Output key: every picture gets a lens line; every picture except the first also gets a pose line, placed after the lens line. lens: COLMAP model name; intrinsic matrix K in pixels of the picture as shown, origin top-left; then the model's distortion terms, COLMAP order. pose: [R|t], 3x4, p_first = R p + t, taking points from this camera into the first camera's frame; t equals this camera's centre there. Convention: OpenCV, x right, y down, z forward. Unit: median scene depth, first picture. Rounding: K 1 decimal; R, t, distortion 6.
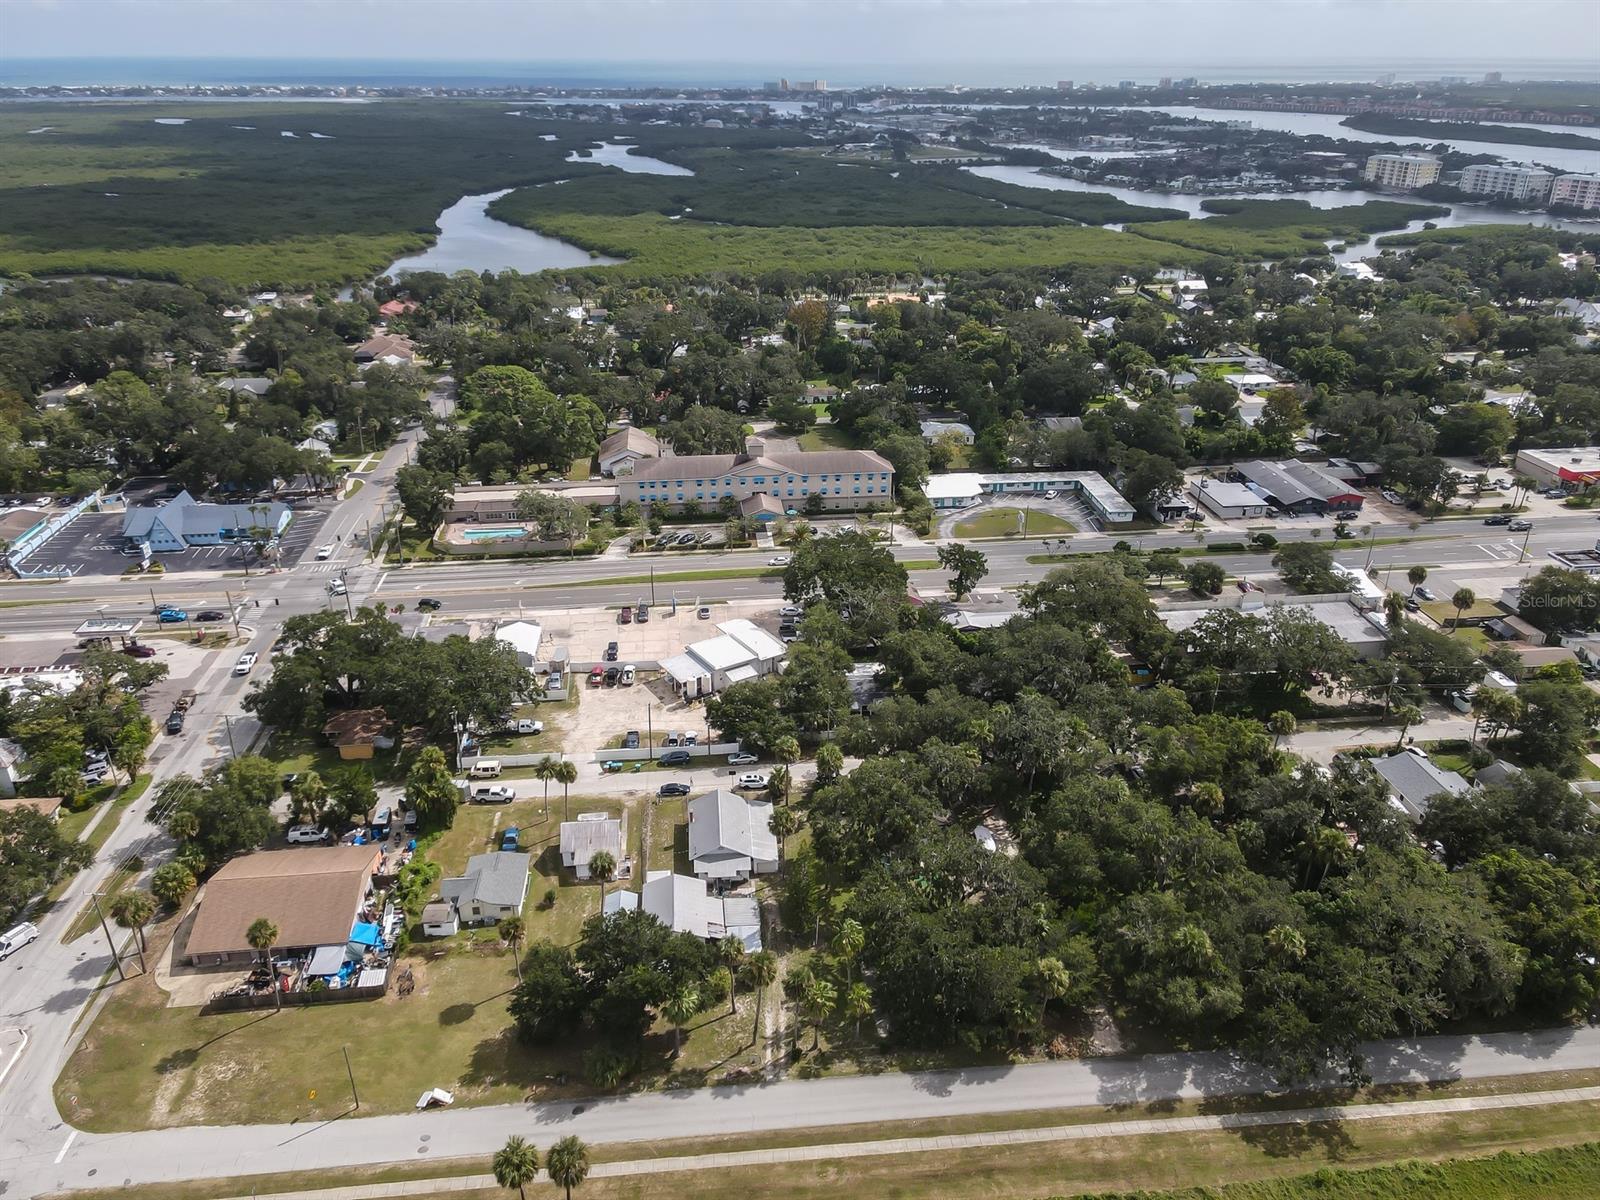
lens RADIAL K [[1158.3, 0, 800.0], [0, 1158.3, 600.0], [0, 0, 1]] dist [0.012459, 0.010568]
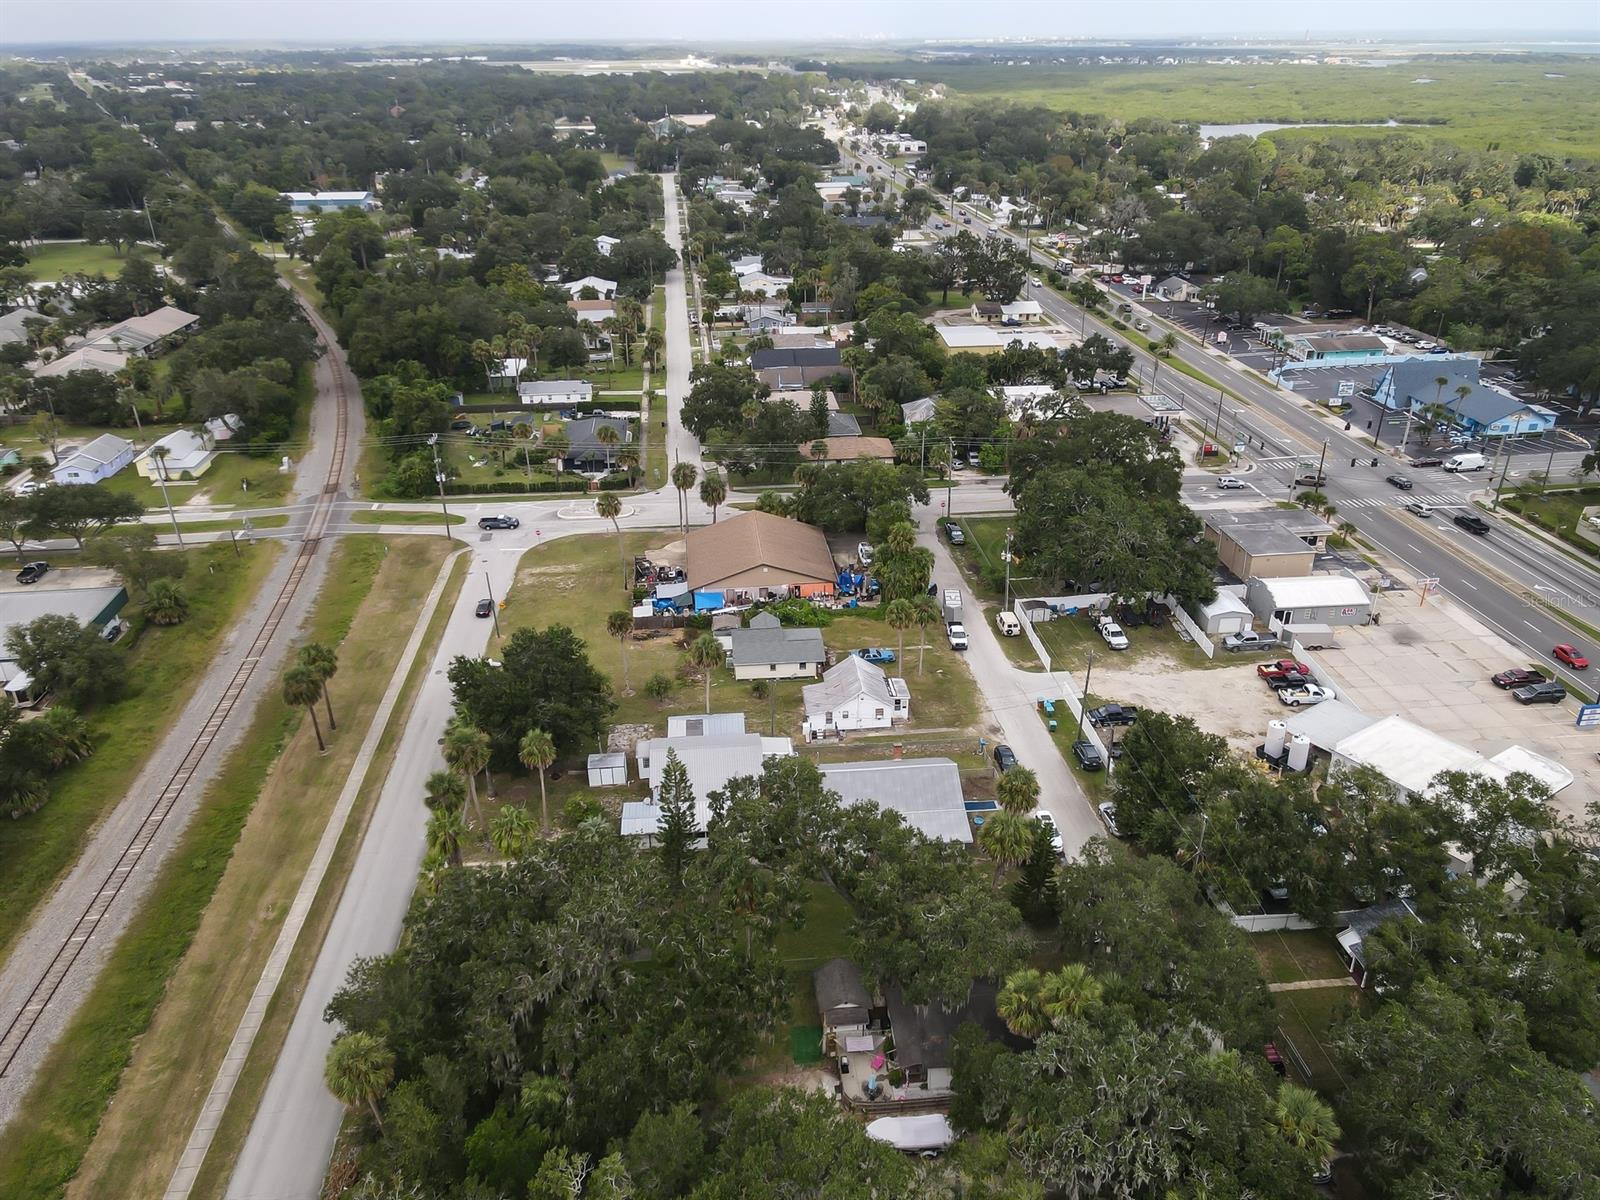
lens RADIAL K [[1158.3, 0, 800.0], [0, 1158.3, 600.0], [0, 0, 1]] dist [0.012459, 0.010568]
pose [[-0.005574, 0.436225, -0.899820, 0.352913], [-0.416149, 0.817201, 0.398750, -0.101055], [0.909279, 0.376682, 0.176980, 0.568531]]
